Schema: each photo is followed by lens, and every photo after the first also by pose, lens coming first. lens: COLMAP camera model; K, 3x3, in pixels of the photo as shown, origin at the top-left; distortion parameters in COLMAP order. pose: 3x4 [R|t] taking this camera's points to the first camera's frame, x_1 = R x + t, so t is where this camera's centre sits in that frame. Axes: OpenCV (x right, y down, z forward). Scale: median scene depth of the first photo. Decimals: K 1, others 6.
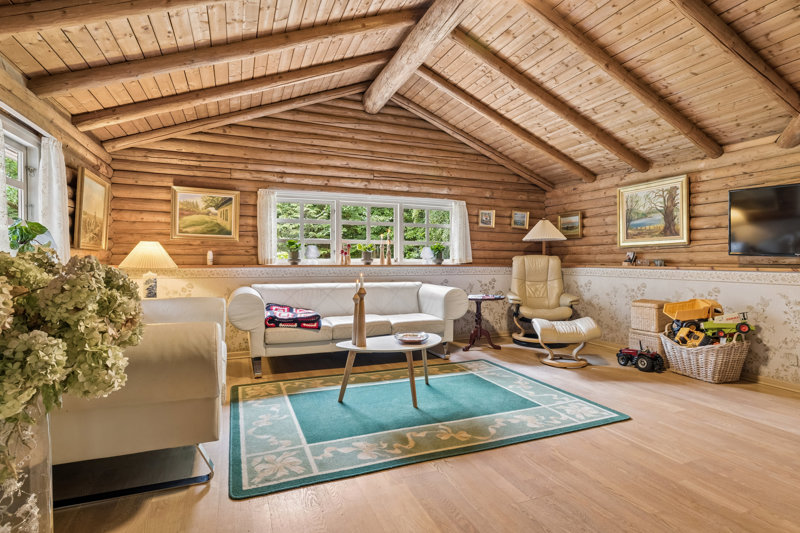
lens RADIAL K [[416.3, 0, 402.1], [0, 416.3, 264.8], [0, 0, 1]] dist [-0.004163, 0.000614]
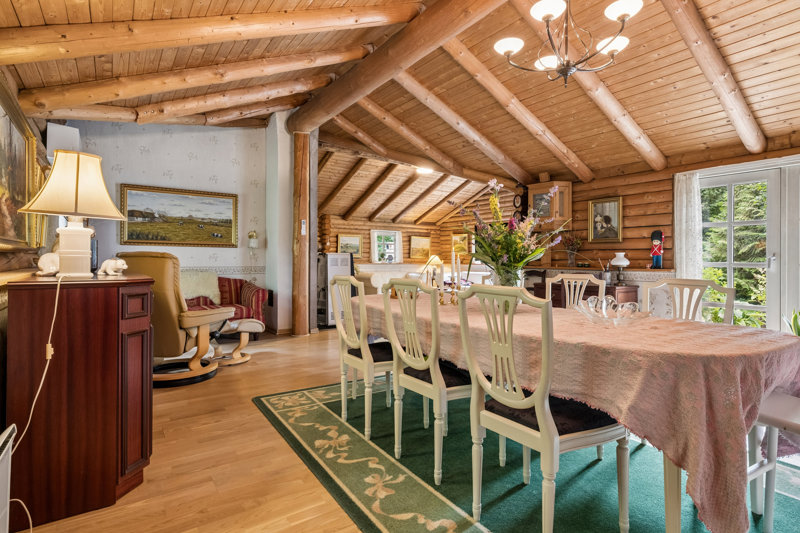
lens RADIAL K [[410.1, 0, 403.9], [0, 410.1, 262.7], [0, 0, 1]] dist [-0.000904, 0.000343]
pose [[0.216127, 0.003704, -0.976358, 1.931726], [-0.016418, 0.999865, 0.000159, 0.001367], [0.976227, 0.015996, 0.216159, 0.105370]]
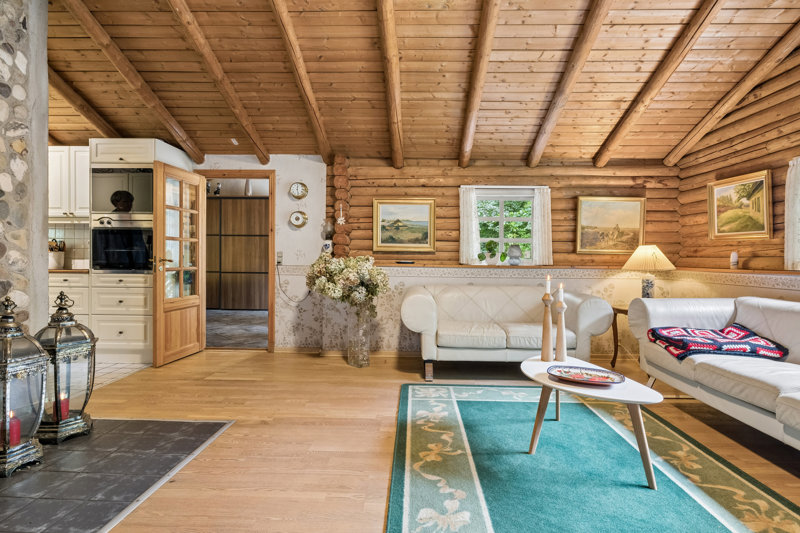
lens RADIAL K [[416.3, 0, 402.1], [0, 416.3, 264.8], [0, 0, 1]] dist [-0.004163, 0.000614]
pose [[-0.413168, 0.005543, -0.910638, 0.546475], [-0.022428, 0.999616, 0.016261, -0.006604], [0.910379, 0.027142, -0.412885, 0.726748]]
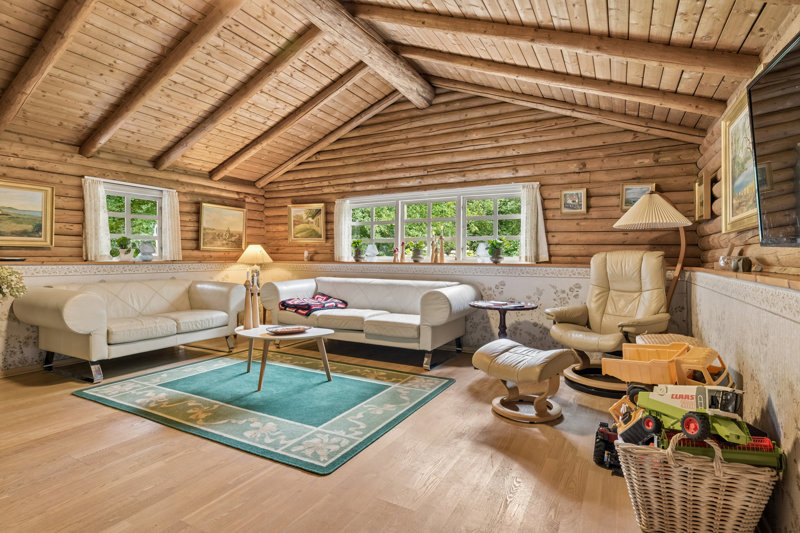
lens RADIAL K [[410.1, 0, 403.9], [0, 410.1, 262.7], [0, 0, 1]] dist [-0.000904, 0.000343]
pose [[0.628992, 0.010442, -0.777341, 0.740732], [-0.012496, 0.999916, 0.003320, -0.002747], [0.777311, 0.007625, 0.629070, 0.408976]]
